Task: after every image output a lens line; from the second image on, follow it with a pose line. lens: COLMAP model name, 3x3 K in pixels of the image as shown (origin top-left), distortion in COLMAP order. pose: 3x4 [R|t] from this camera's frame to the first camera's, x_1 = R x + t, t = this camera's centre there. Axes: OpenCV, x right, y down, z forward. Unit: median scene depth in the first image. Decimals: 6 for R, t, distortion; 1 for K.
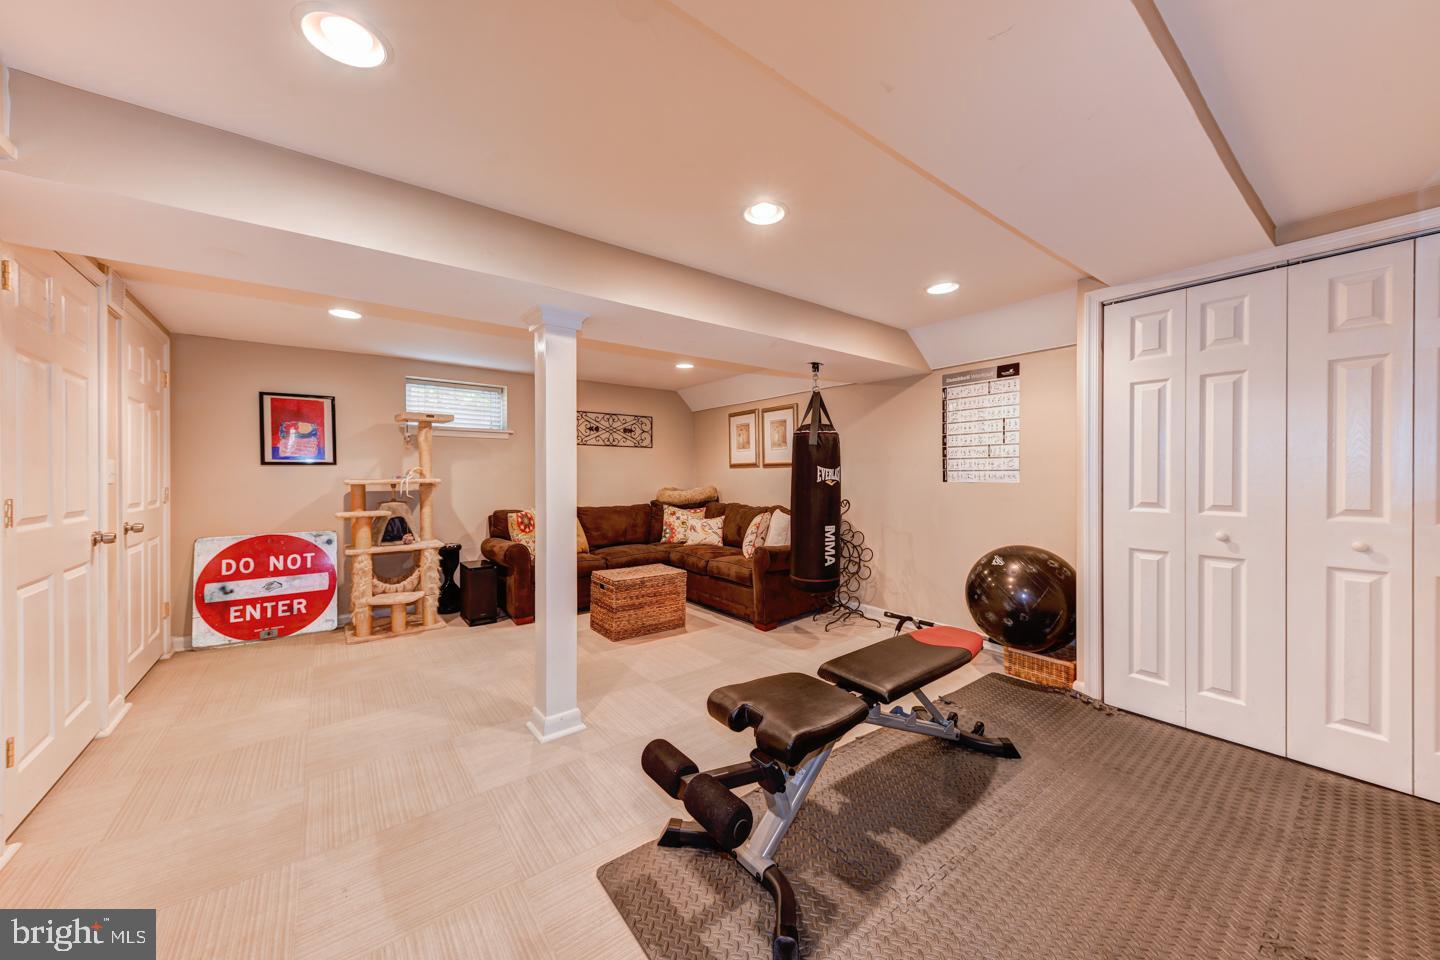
lens RADIAL K [[511.7, 0, 729.8], [0, 511.7, 477.7], [0, 0, 1]] dist [0.002421, -0.000020]
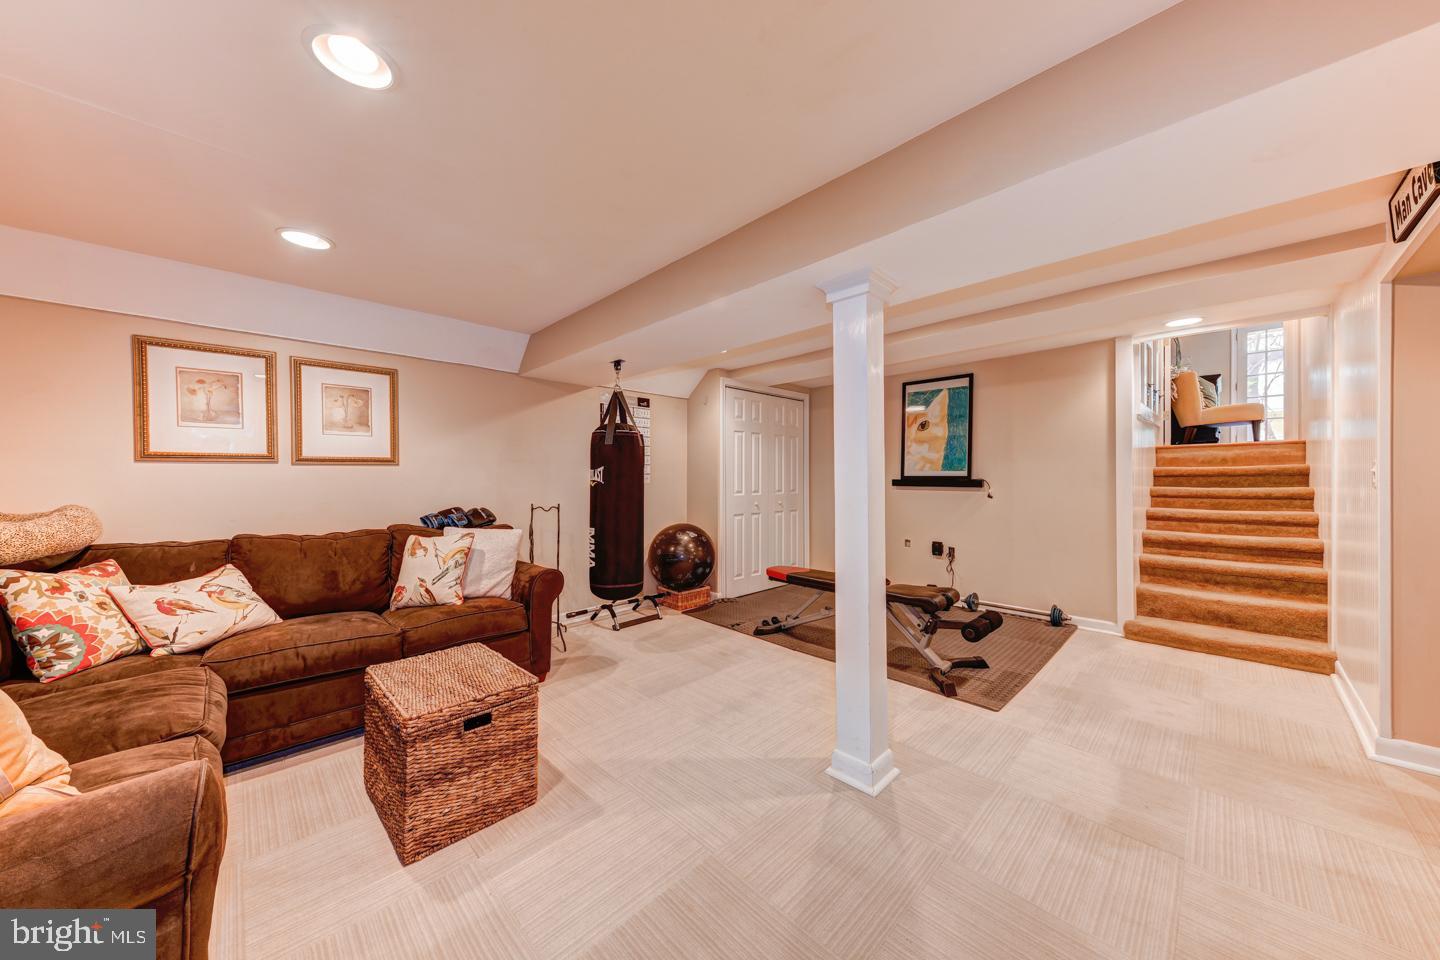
lens RADIAL K [[489.4, 0, 714.7], [0, 489.4, 478.0], [0, 0, 1]] dist [0.000848, 0.000063]
pose [[-0.109371, -0.002657, 0.993997, -0.656381], [0.002981, 0.999991, 0.003001, -0.006059], [-0.993997, 0.003291, -0.109362, 0.777804]]
